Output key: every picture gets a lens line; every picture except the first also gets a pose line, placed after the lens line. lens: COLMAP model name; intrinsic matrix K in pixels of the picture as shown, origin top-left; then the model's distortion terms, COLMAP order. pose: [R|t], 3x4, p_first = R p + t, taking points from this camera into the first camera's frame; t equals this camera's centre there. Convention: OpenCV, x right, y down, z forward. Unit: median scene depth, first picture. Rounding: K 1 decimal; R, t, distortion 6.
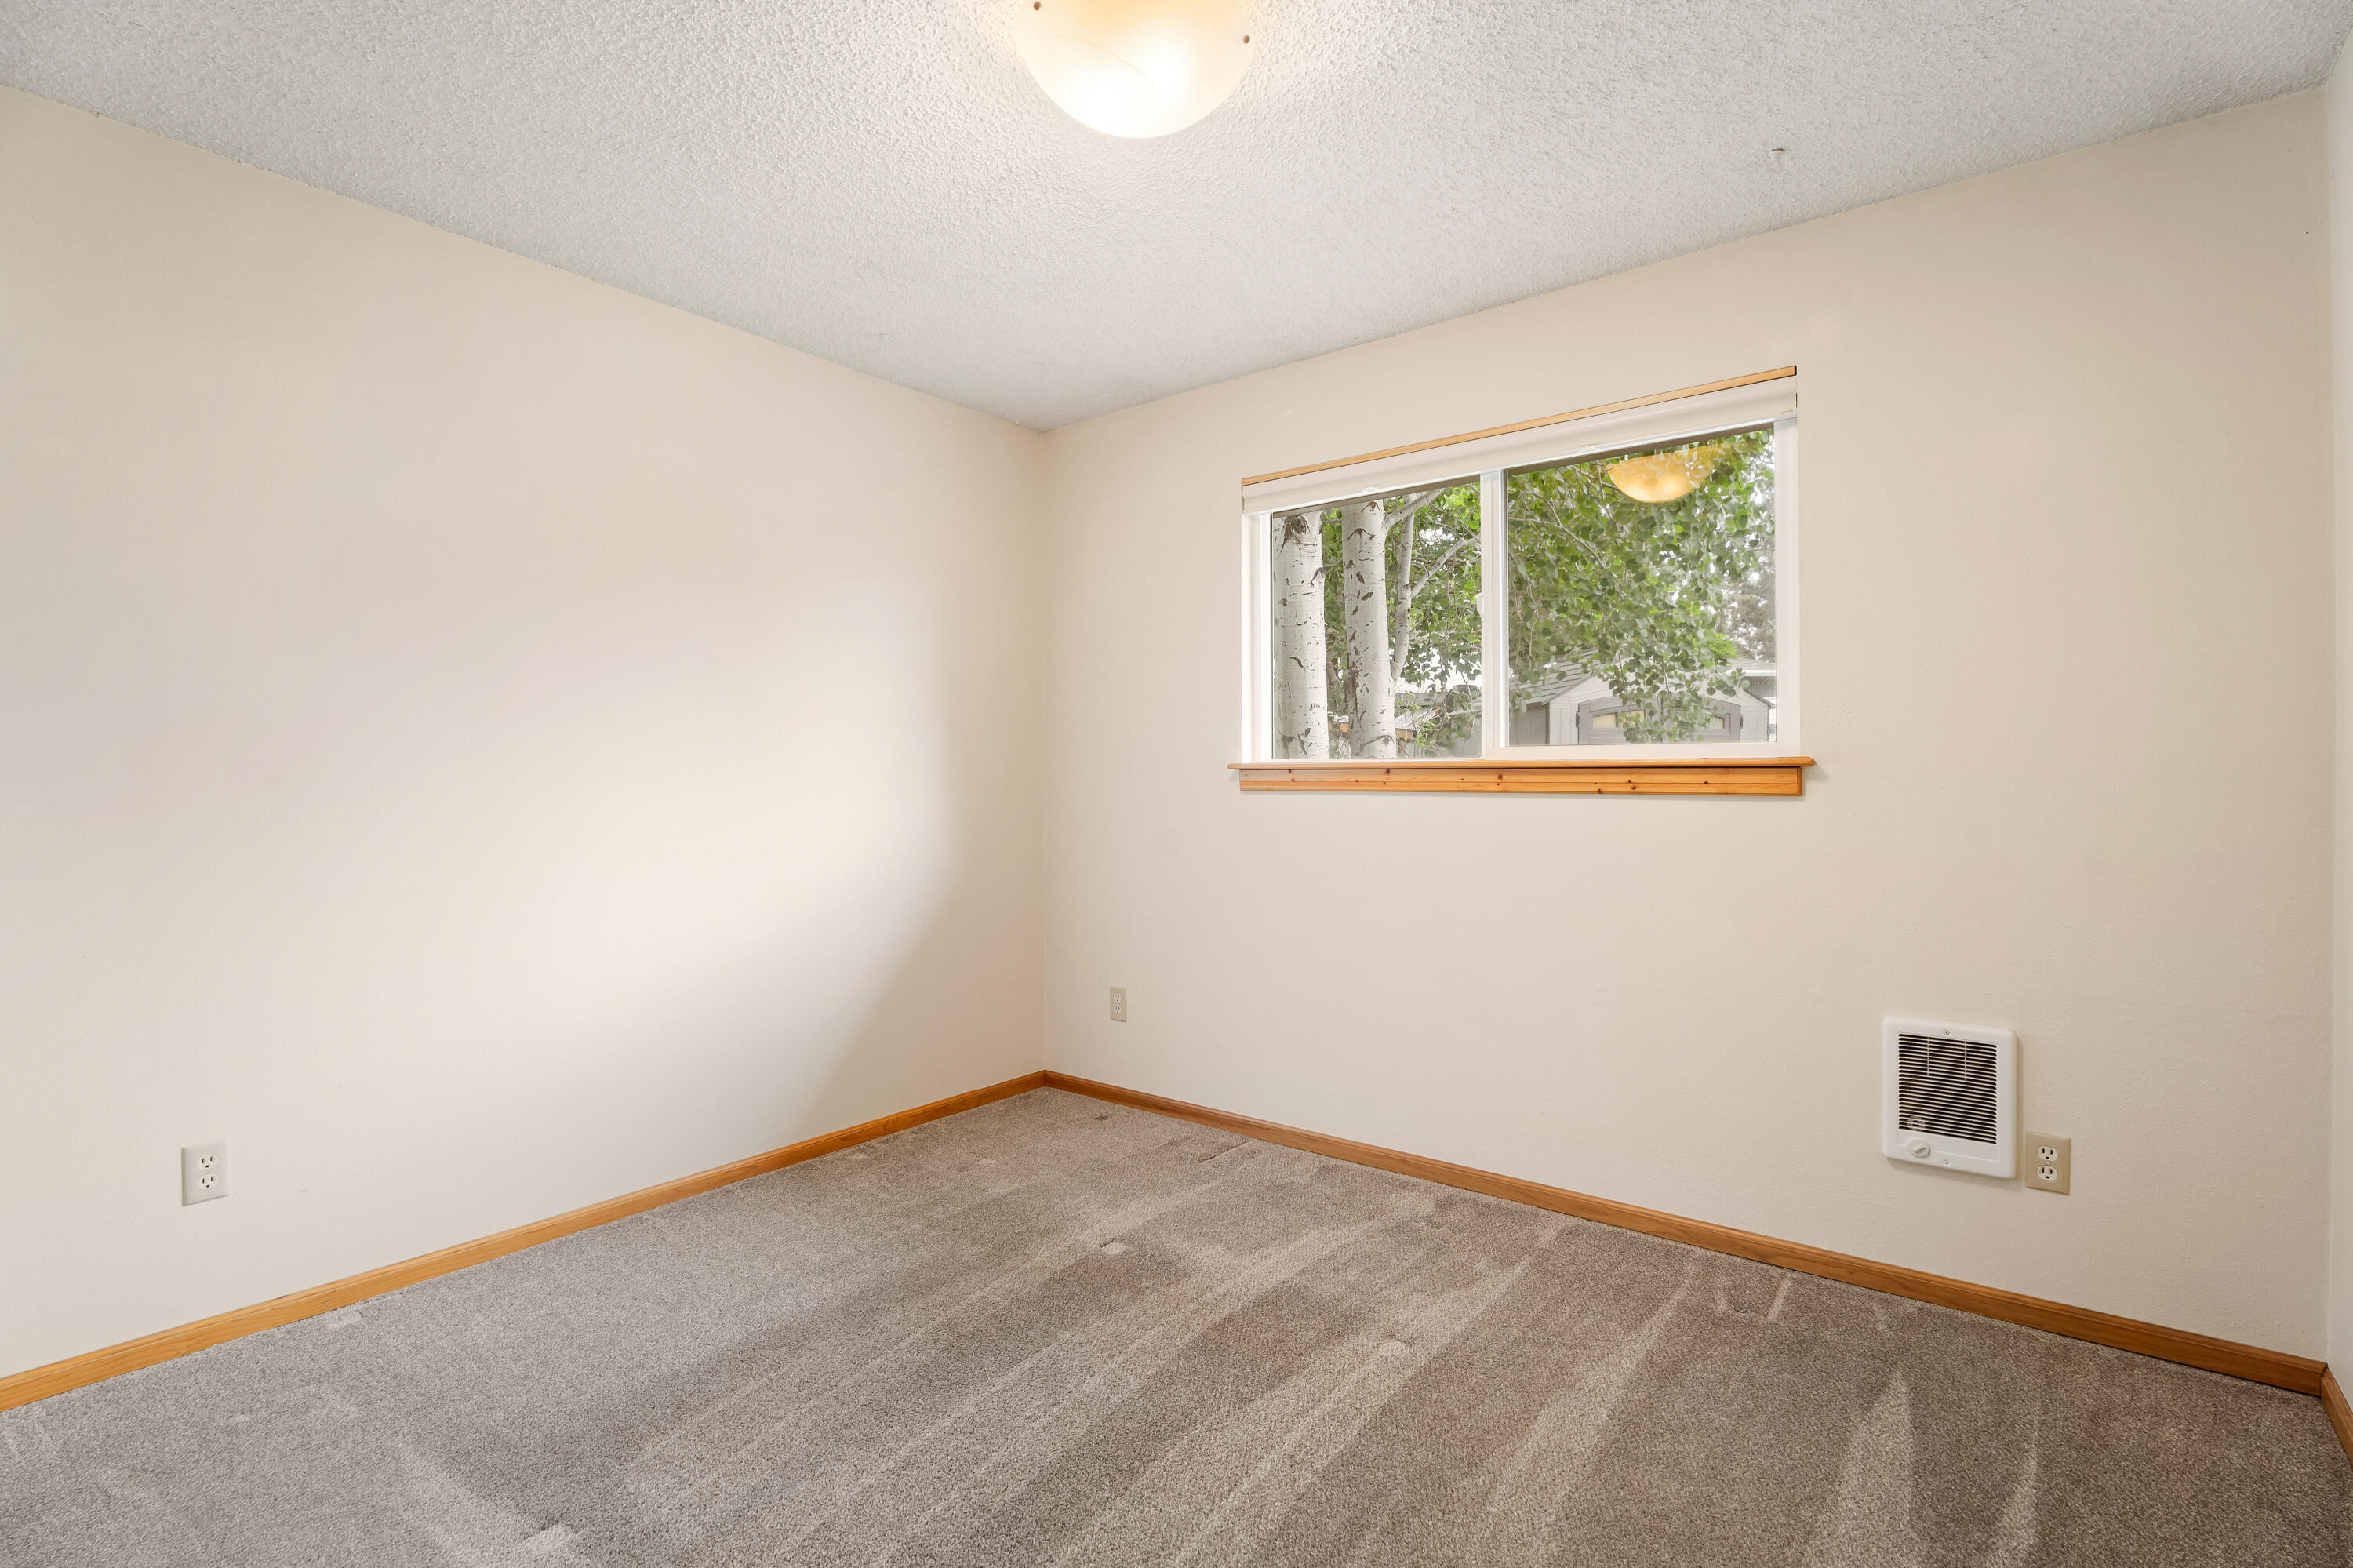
lens RADIAL K [[1092.4, 0, 1172.2], [0, 1092.4, 767.3], [0, 0, 1]] dist [-0.002477, -0.000643]
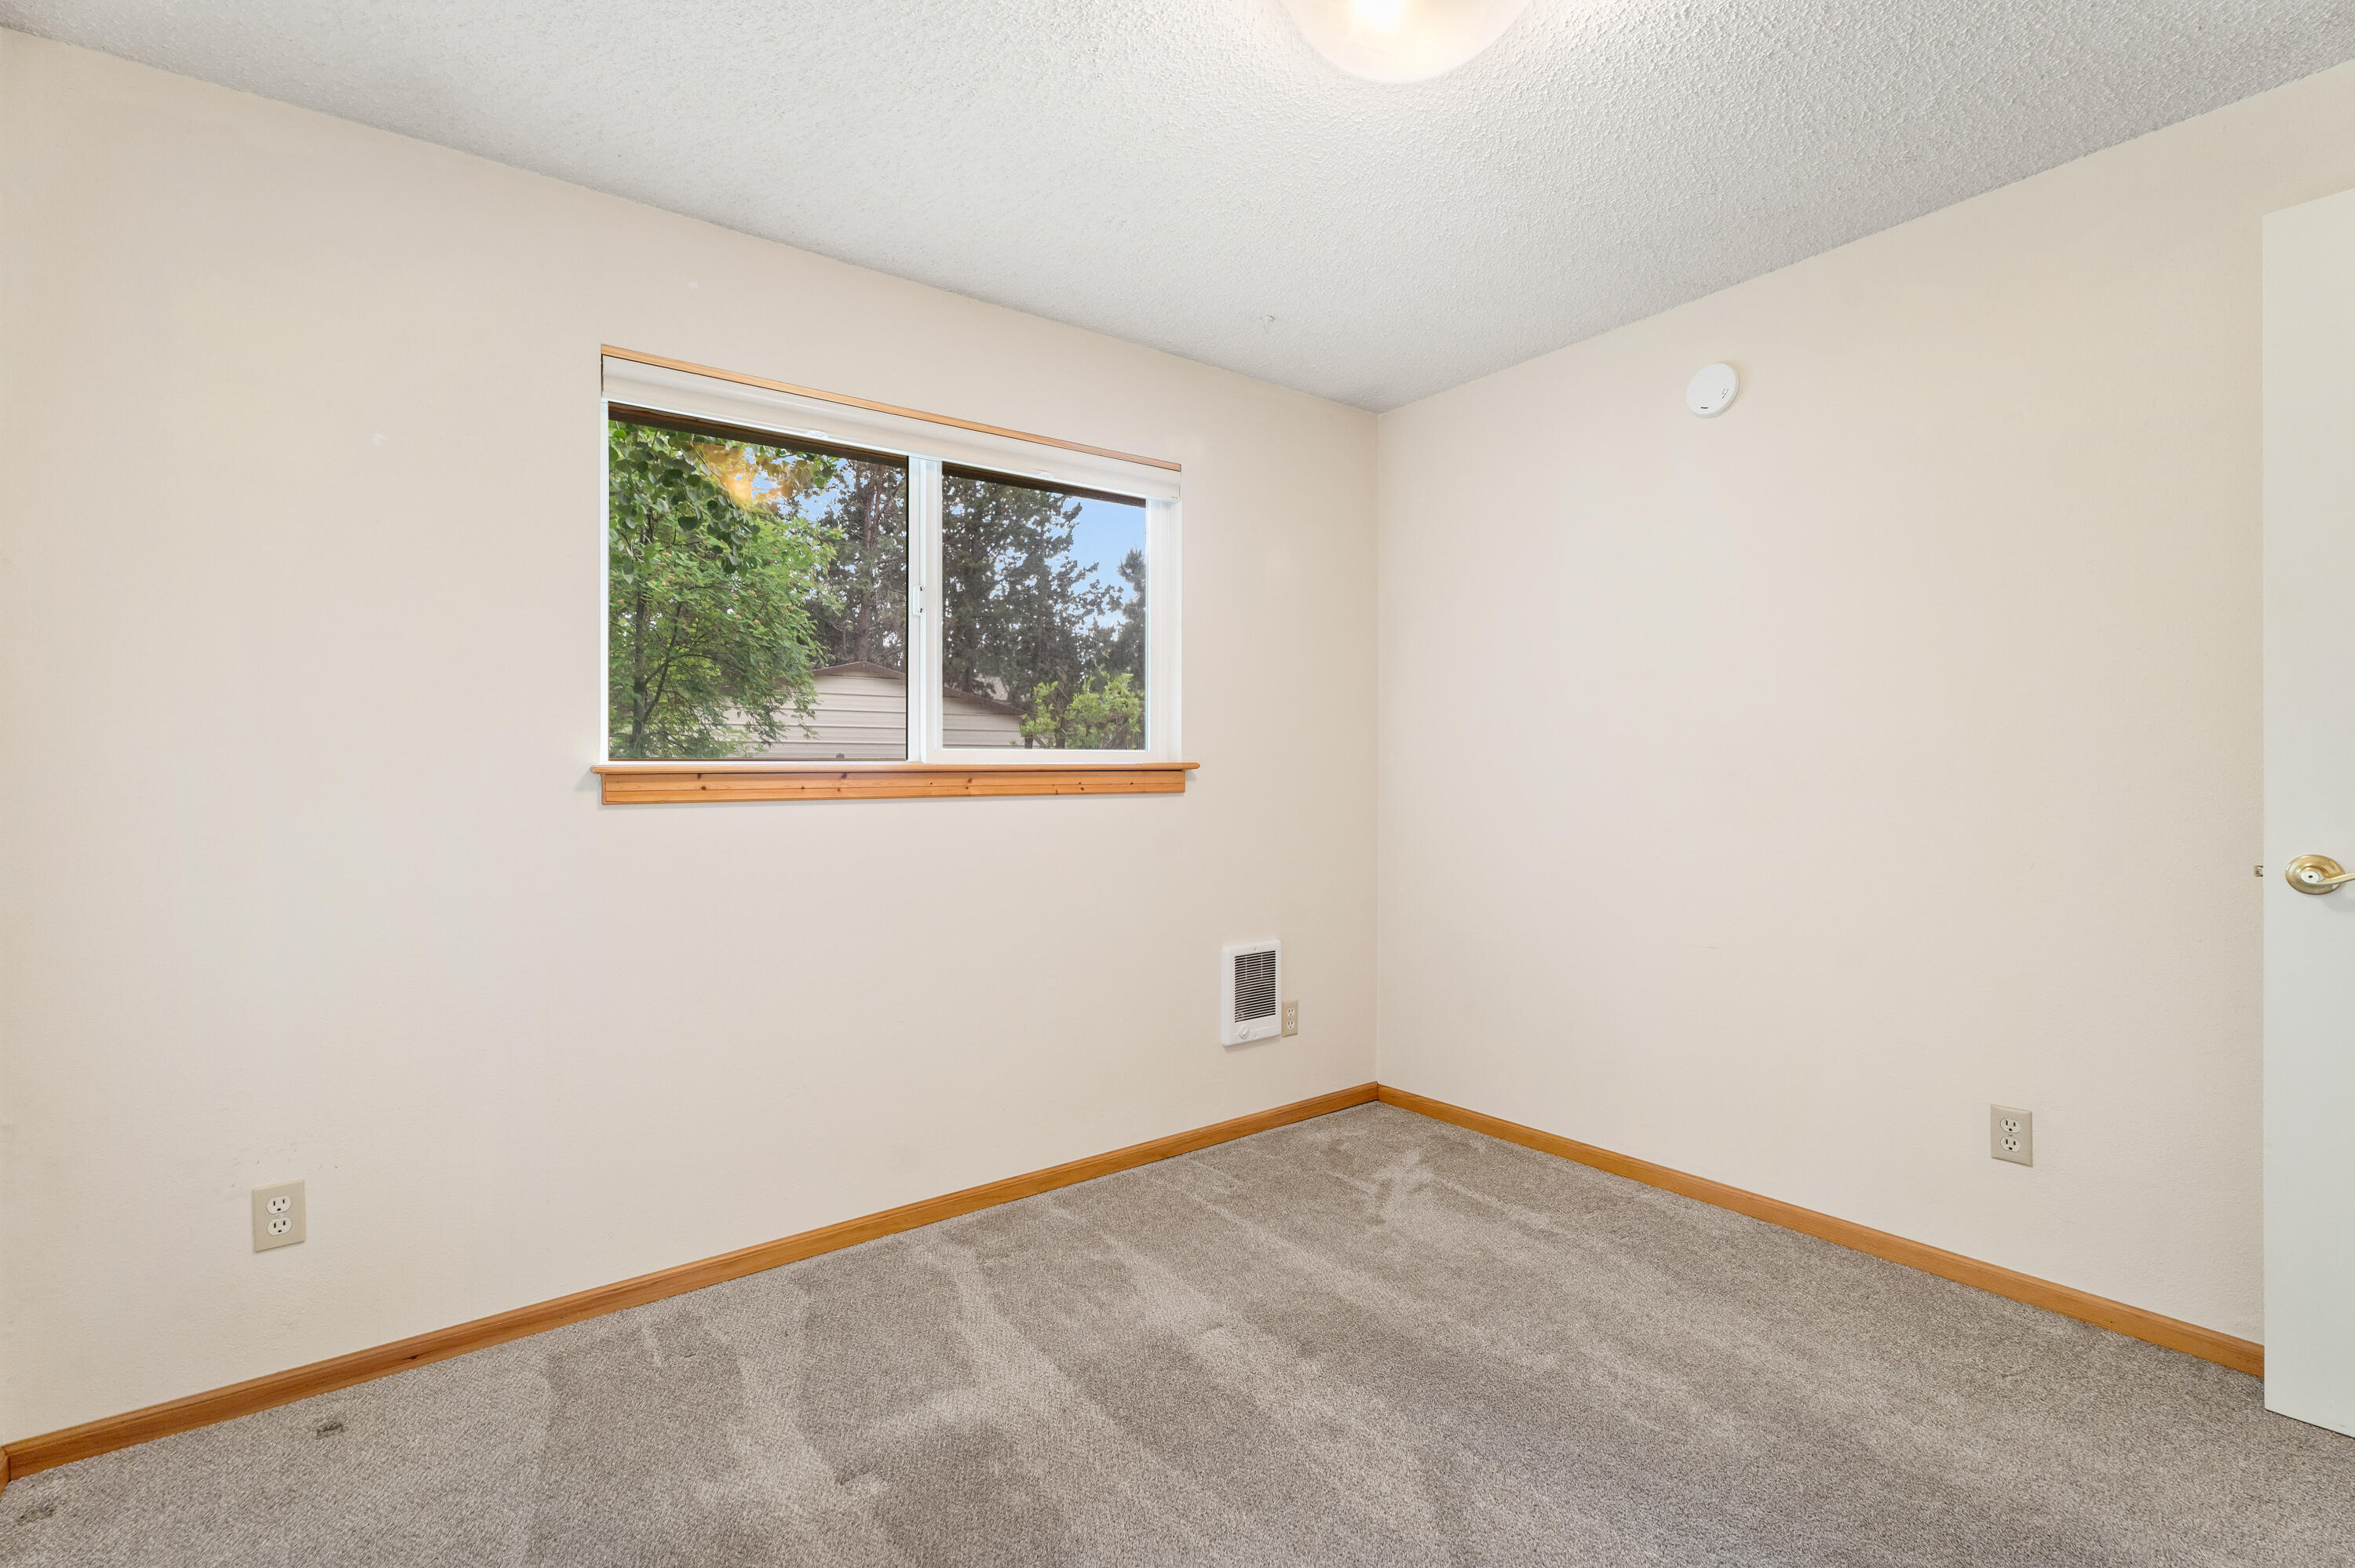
lens RADIAL K [[1062.4, 0, 1170.5], [0, 1062.4, 777.1], [0, 0, 1]] dist [0.002000, 0.000243]
pose [[0.259278, -0.003259, 0.965797, -0.605439], [0.004433, 0.999988, 0.002185, 0.004832], [-0.965793, 0.003715, 0.259289, 0.618984]]
